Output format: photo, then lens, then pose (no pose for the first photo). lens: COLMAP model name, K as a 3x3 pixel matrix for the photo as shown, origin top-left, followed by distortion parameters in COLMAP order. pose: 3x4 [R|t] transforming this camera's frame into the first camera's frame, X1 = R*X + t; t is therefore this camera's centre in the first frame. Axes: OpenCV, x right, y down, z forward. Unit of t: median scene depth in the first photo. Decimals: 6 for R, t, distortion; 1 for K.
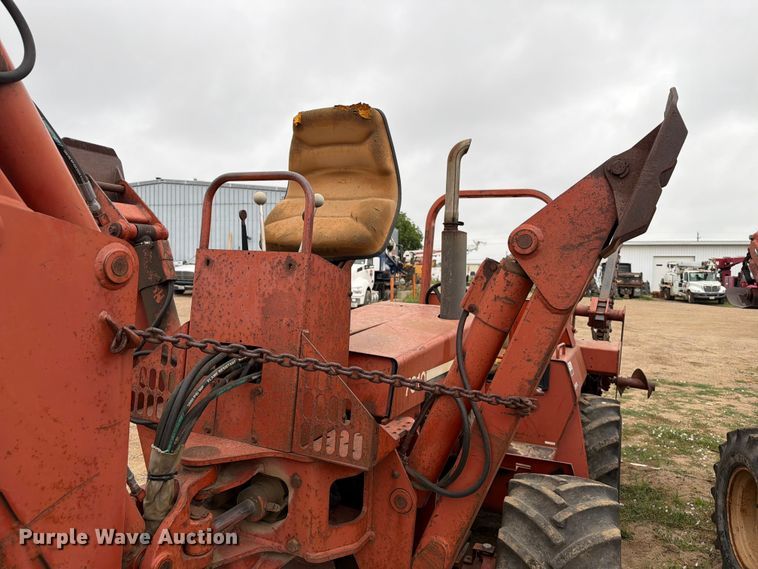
lens RADIAL K [[530.4, 0, 376.4], [0, 530.4, 289.9], [0, 0, 1]] dist [0.132825, -0.133972]
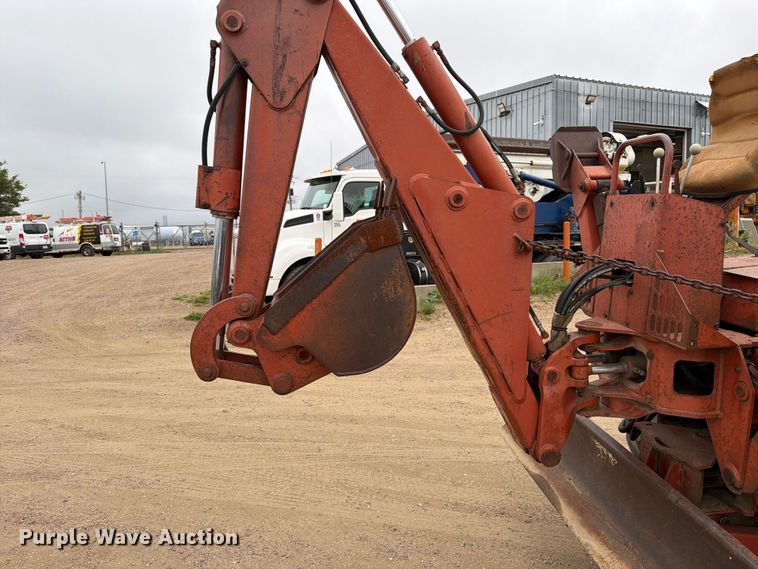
lens RADIAL K [[535.2, 0, 374.4], [0, 535.2, 283.0], [0, 0, 1]] dist [0.076619, -0.105557]
pose [[0.519503, 0.066256, -0.851896, 0.651588], [0.004016, 0.996789, 0.079974, 0.044134], [0.854459, -0.044968, 0.517569, -0.342321]]
